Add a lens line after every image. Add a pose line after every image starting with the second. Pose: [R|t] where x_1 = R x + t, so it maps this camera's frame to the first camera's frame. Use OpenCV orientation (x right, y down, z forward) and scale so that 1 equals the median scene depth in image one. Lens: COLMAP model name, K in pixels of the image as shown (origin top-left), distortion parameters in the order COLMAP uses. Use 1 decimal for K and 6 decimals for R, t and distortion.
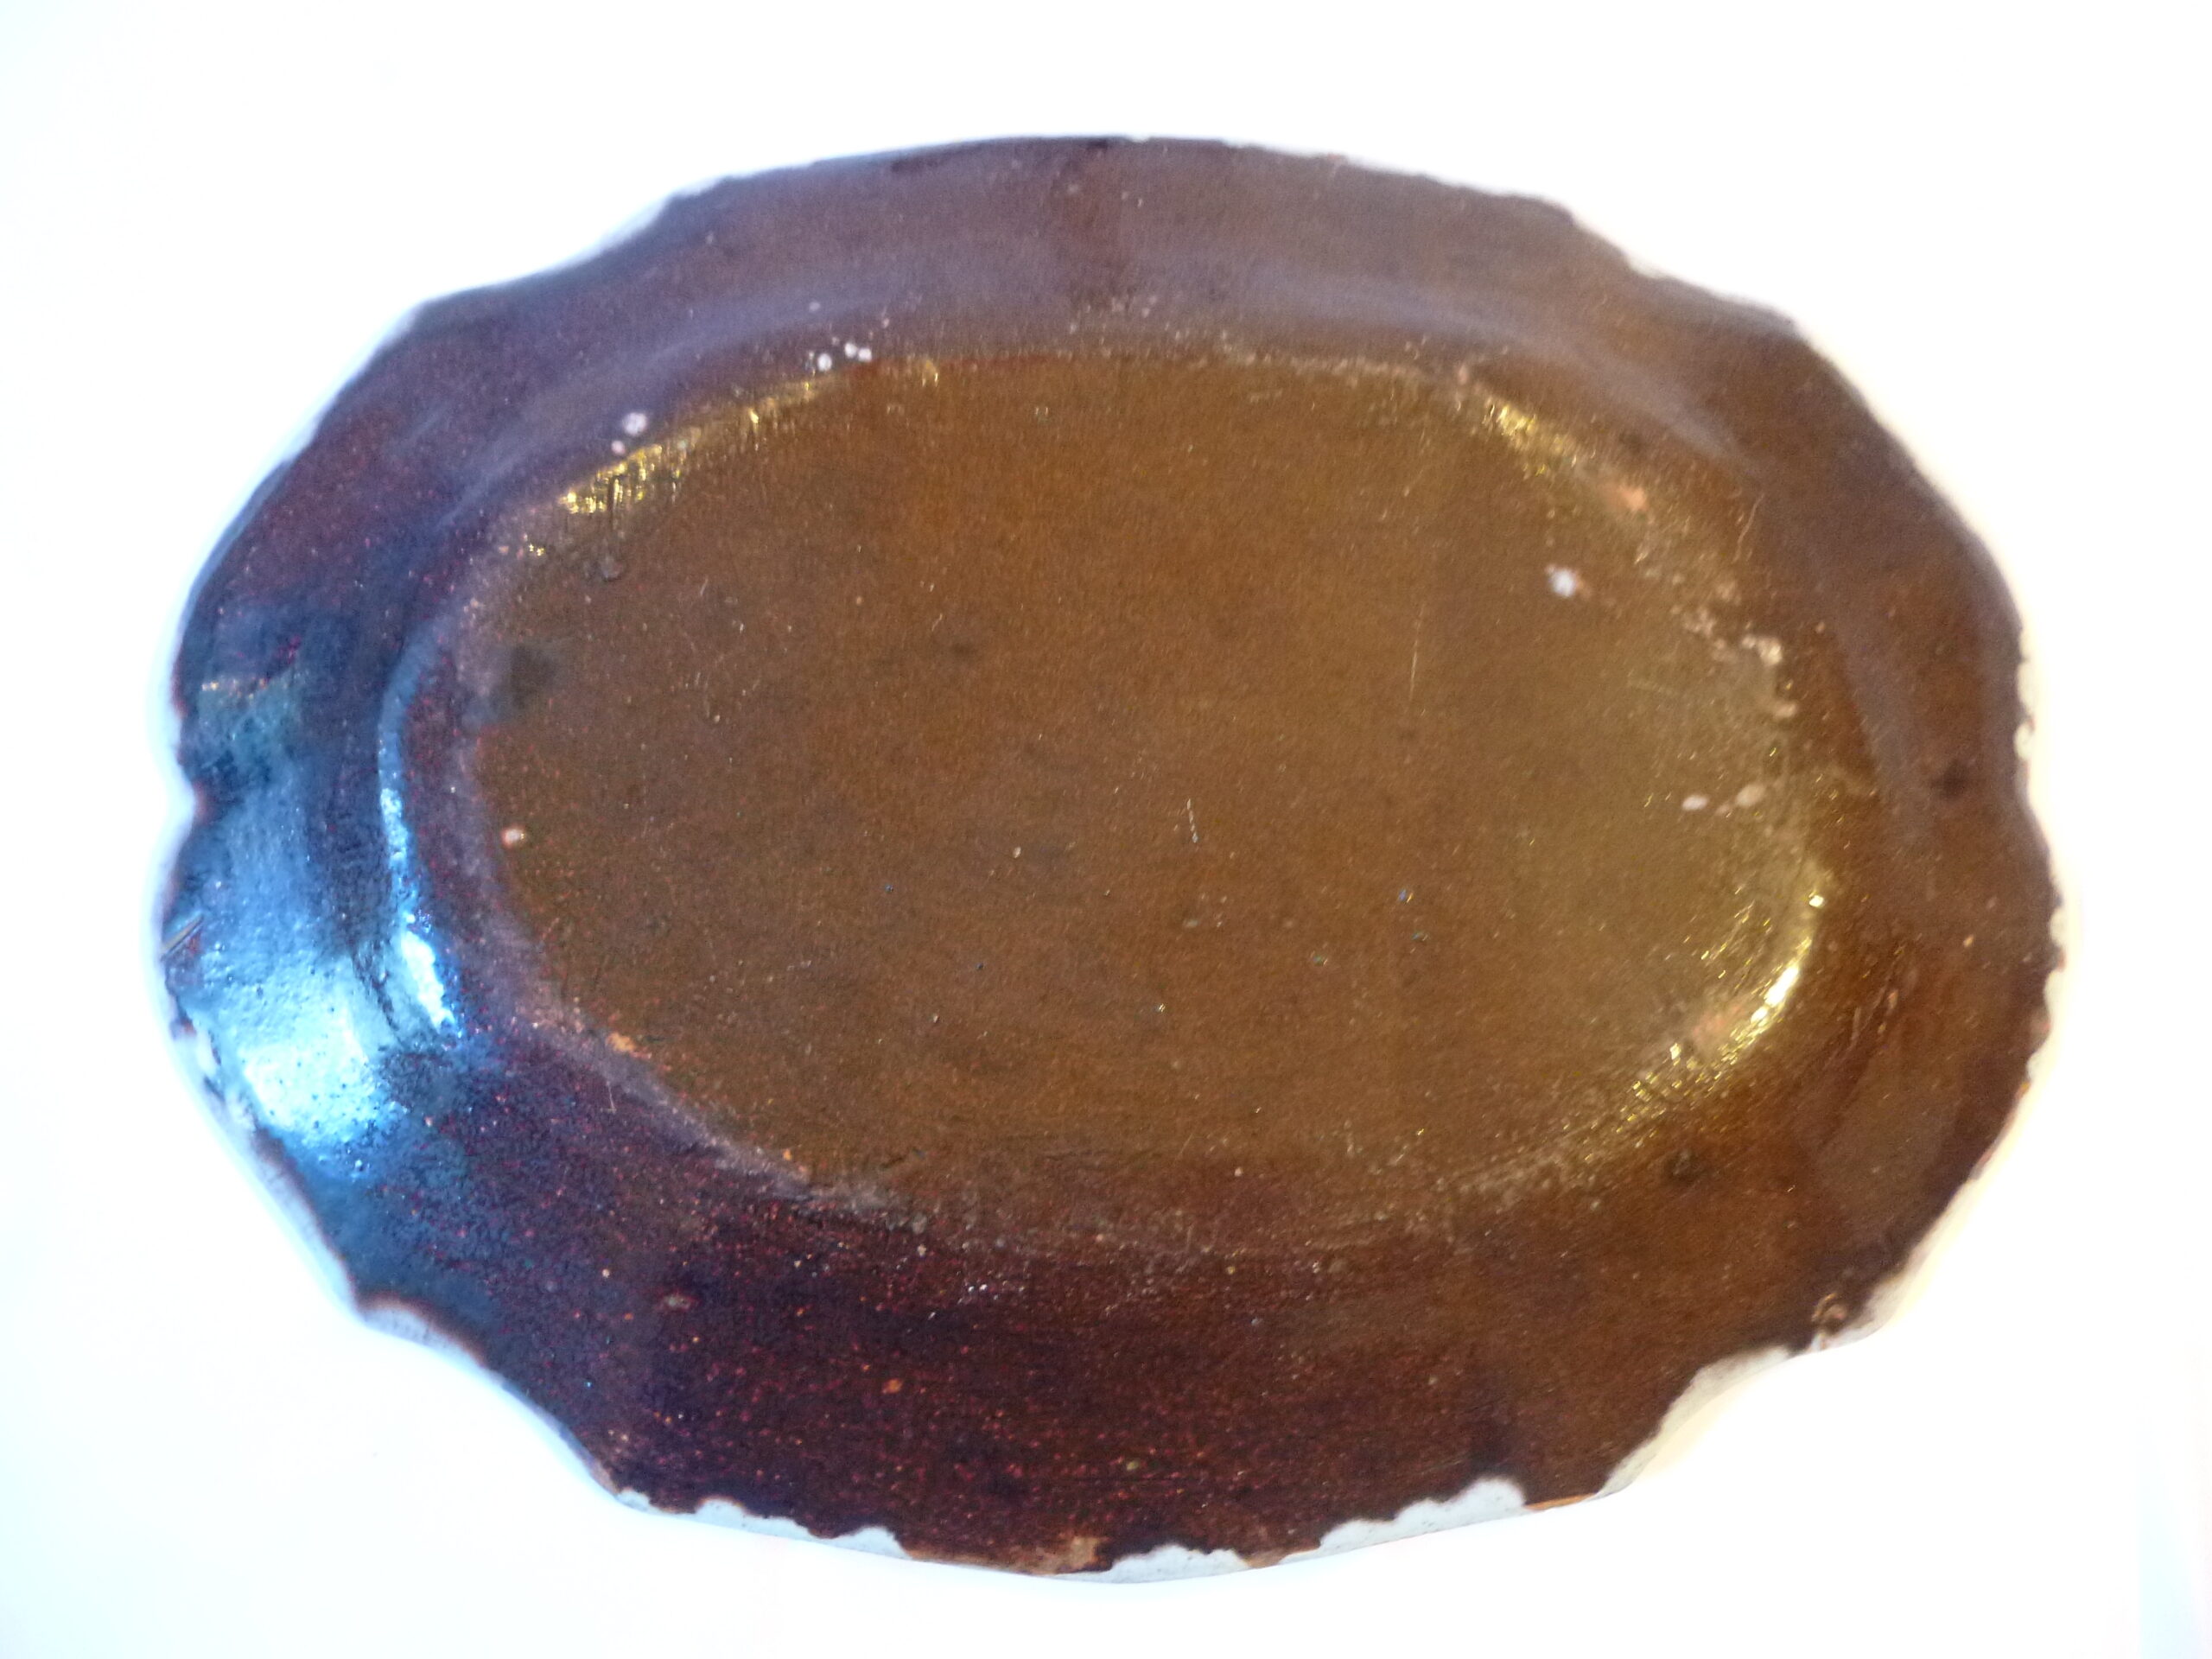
lens RADIAL K [[1665.9, 0, 1108.2], [0, 1665.9, 835.0], [0, 0, 1]] dist [-0.051348, 0.024641]
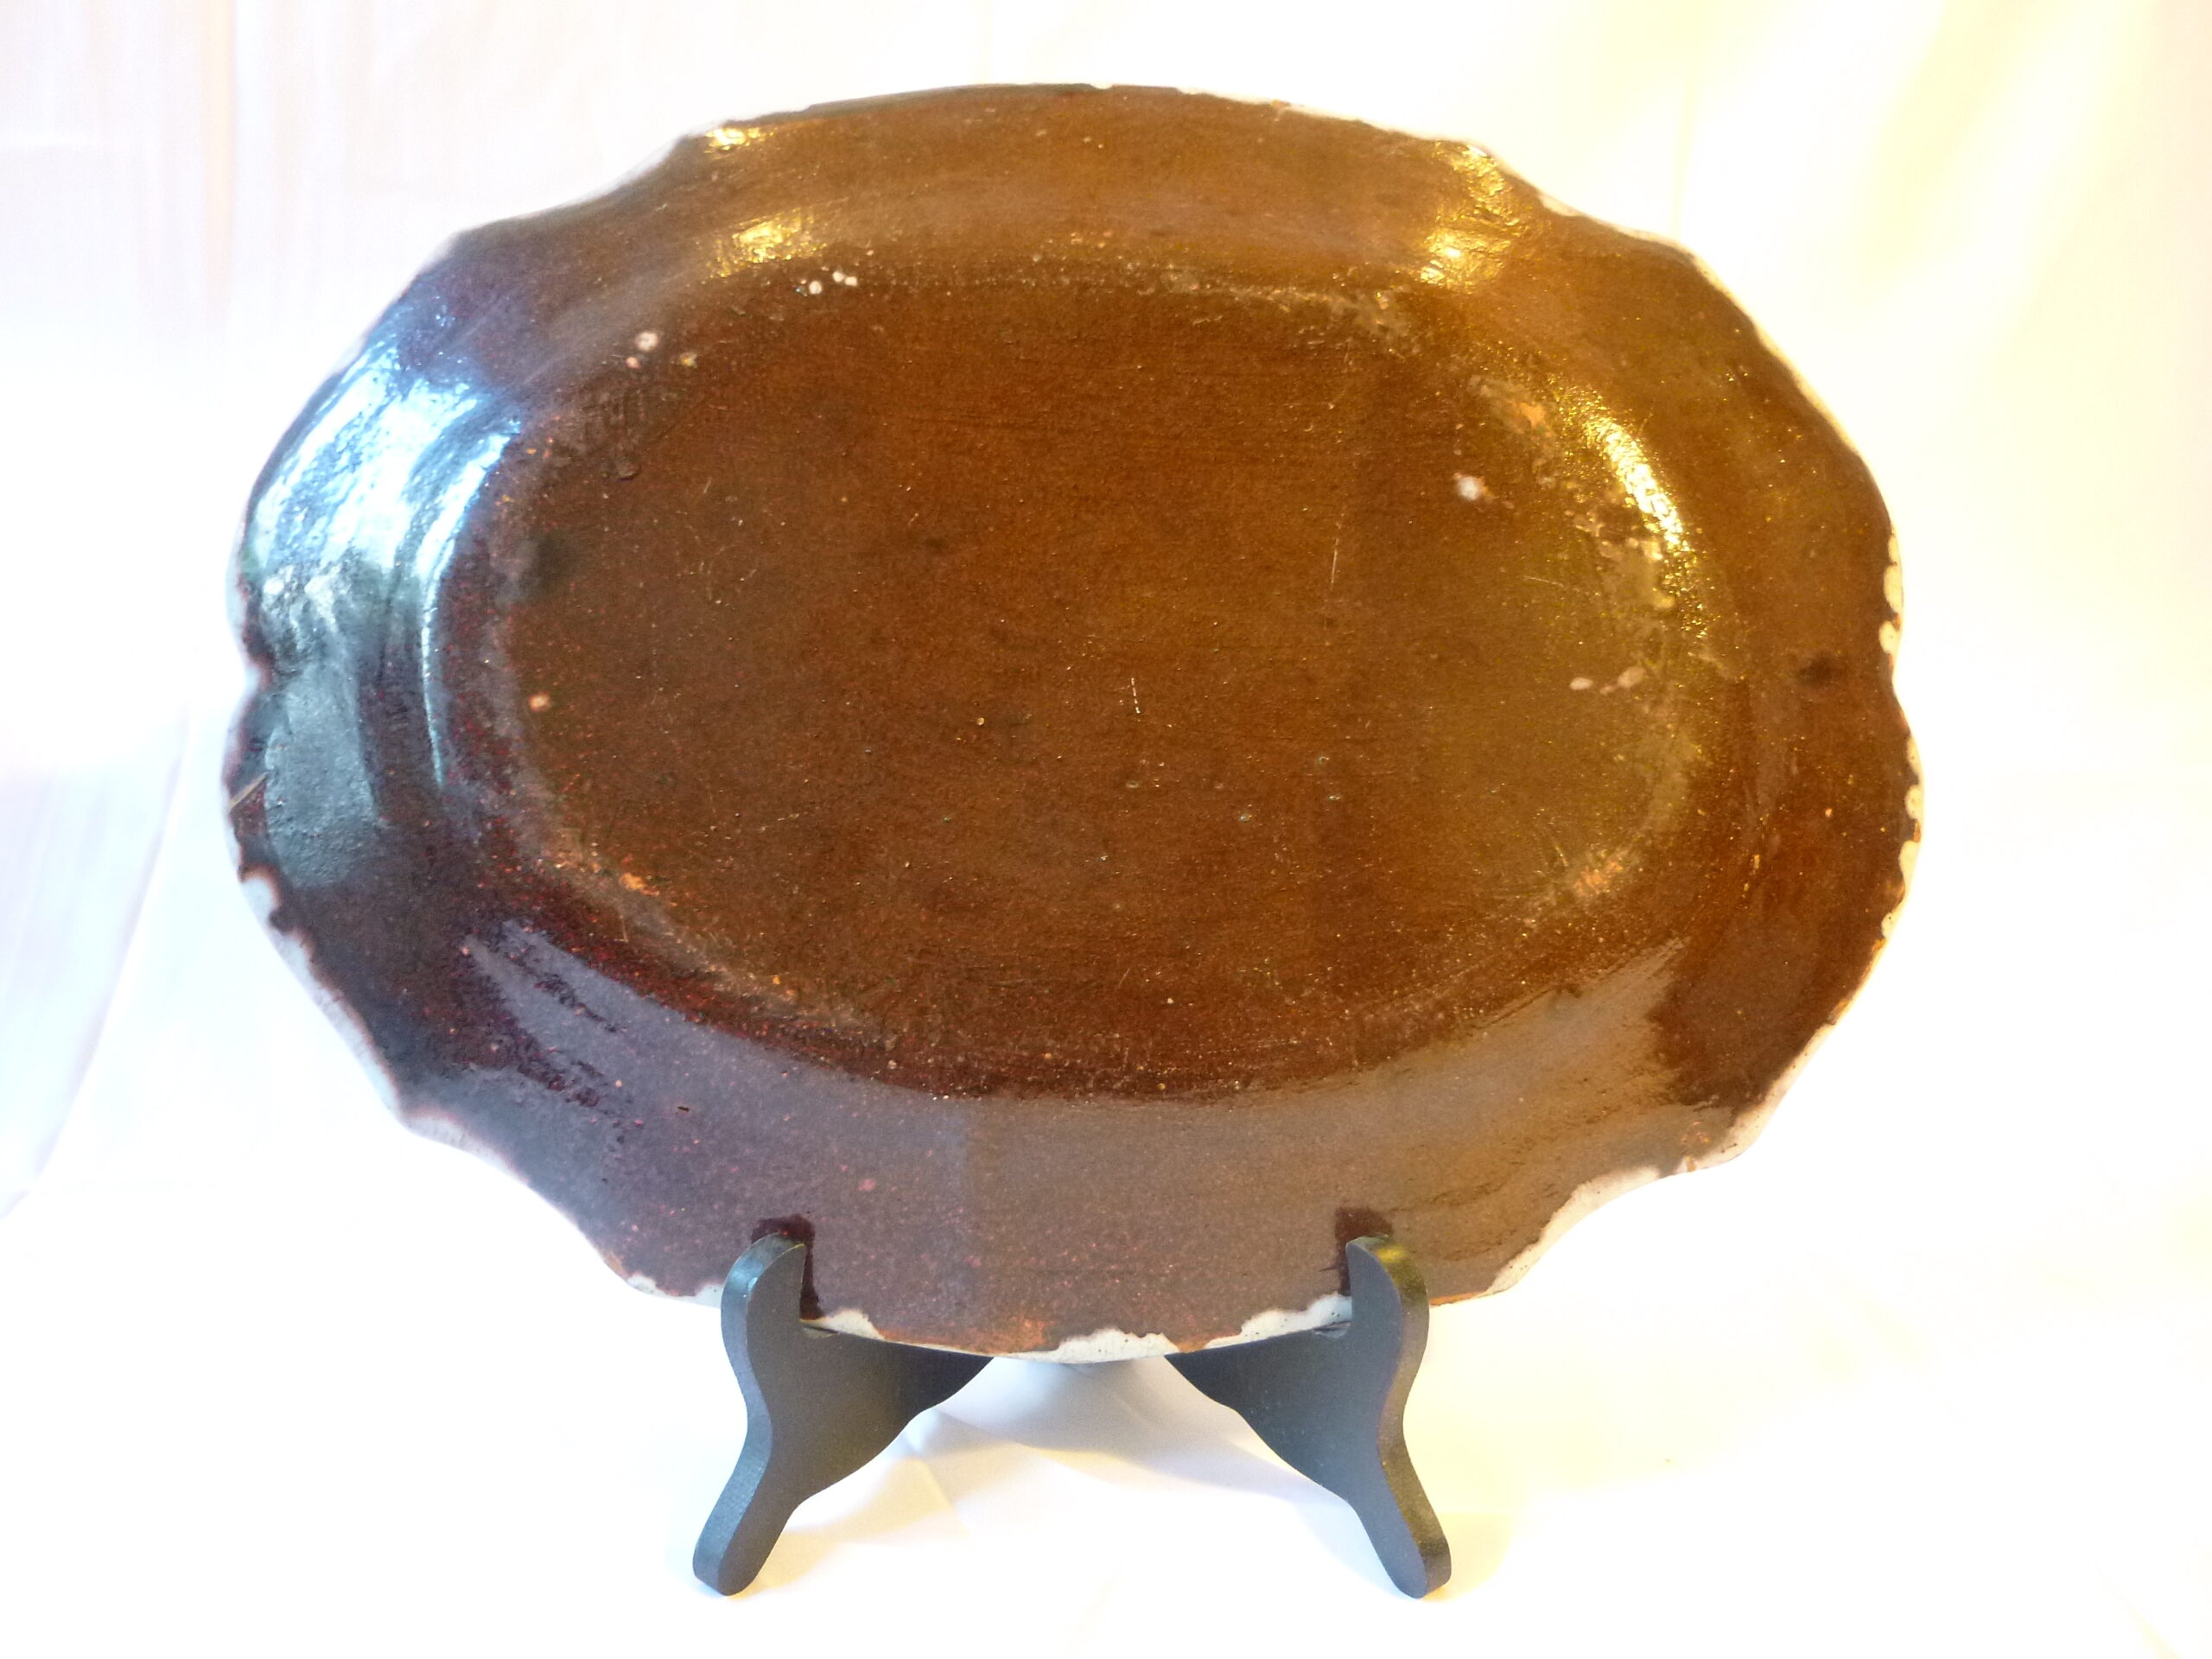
lens RADIAL K [[1665.9, 0, 1106.5], [0, 1665.9, 826.6], [0, 0, 1]] dist [-0.051348, 0.024641]
pose [[0.999897, 0.009746, -0.010562, 0.043772], [-0.009471, 0.999621, 0.025830, 0.051871], [0.010809, -0.025727, 0.999611, -0.137110]]
